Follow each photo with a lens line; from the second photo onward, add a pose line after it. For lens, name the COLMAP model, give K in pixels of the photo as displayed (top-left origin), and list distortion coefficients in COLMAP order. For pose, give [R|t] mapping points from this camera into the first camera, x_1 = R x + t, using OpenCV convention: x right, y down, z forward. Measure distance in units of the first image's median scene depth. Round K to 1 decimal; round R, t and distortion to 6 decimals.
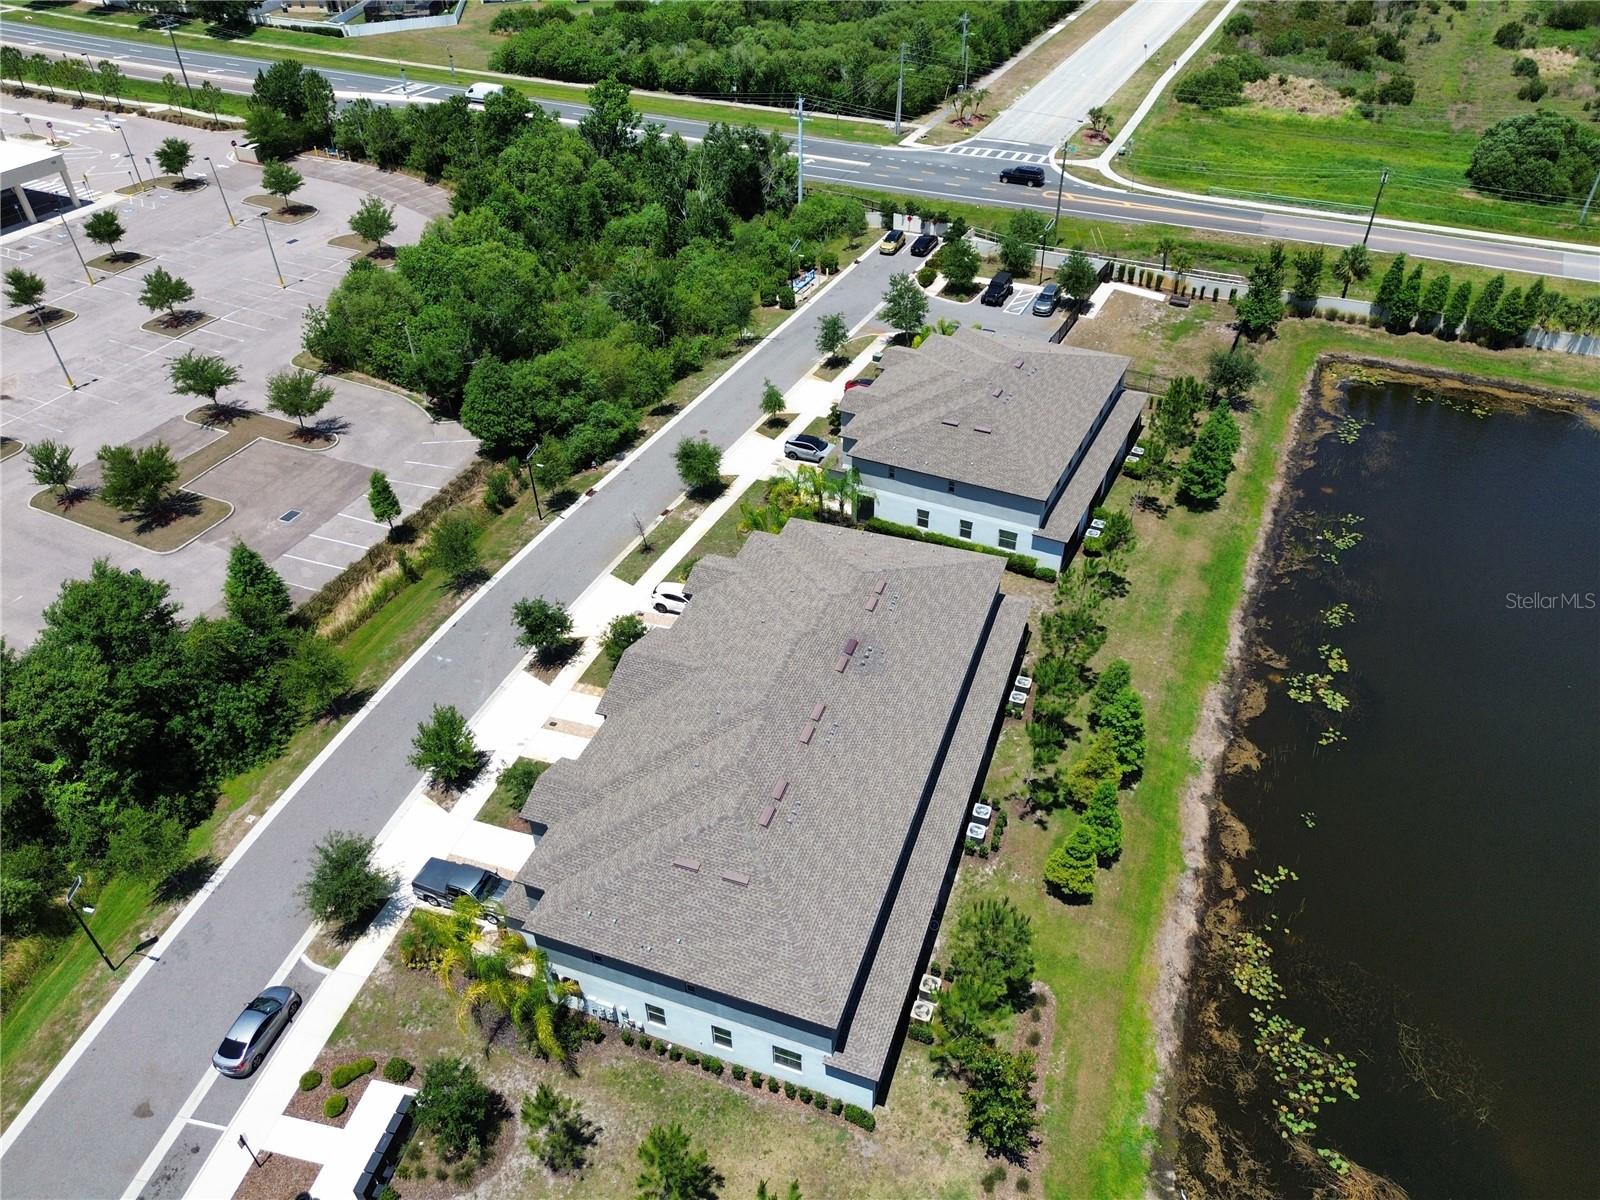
lens RADIAL K [[1135.2, 0, 802.5], [0, 1135.2, 601.4], [0, 0, 1]] dist [0.056860, -0.044539]
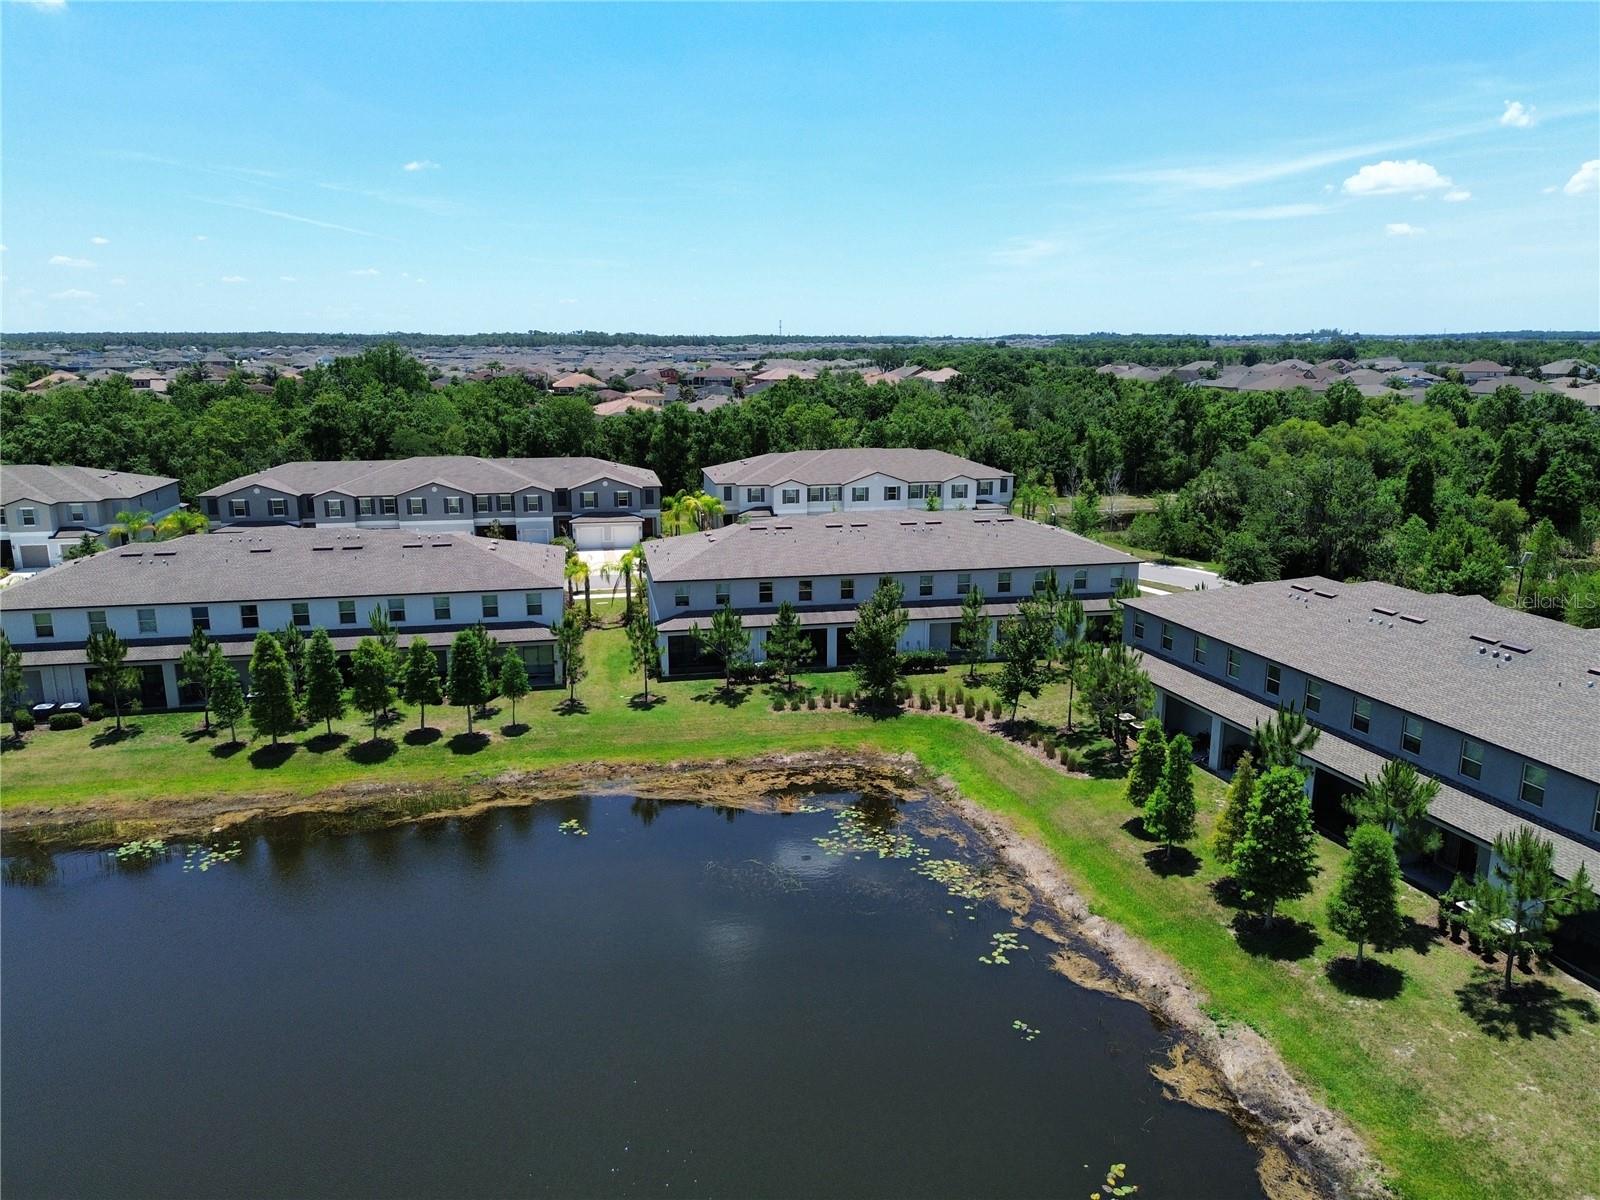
lens RADIAL K [[1135.2, 0, 790.4], [0, 1135.2, 602.0], [0, 0, 1]] dist [0.056860, -0.044539]
pose [[-0.798326, 0.162016, -0.580023, 0.926013], [-0.359072, 0.645152, 0.674423, -0.344554], [0.483470, 0.746680, -0.456866, 1.135737]]
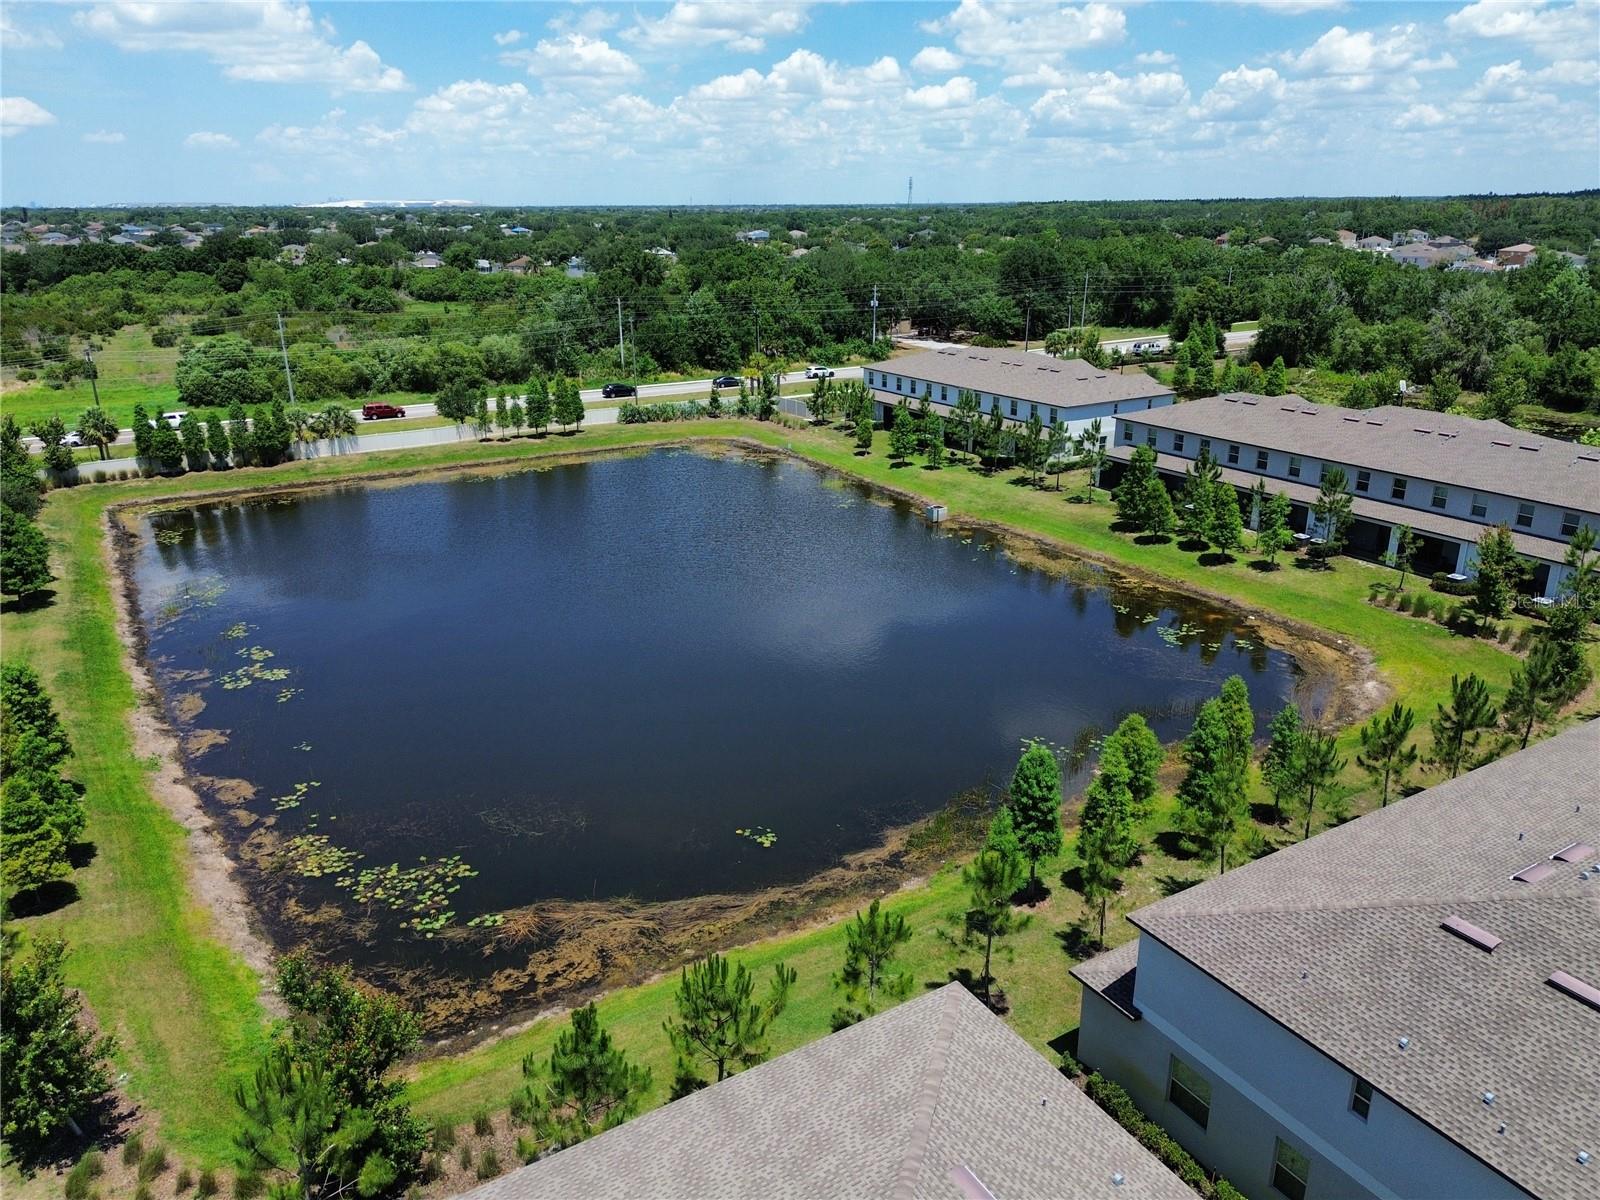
lens RADIAL K [[1135.2, 0, 801.1], [0, 1135.2, 595.0], [0, 0, 1]] dist [0.056860, -0.044539]
pose [[0.536016, -0.260992, 0.802851, -0.037794], [0.523721, 0.848691, -0.073764, 0.388508], [-0.662120, 0.460008, 0.591599, 0.177988]]
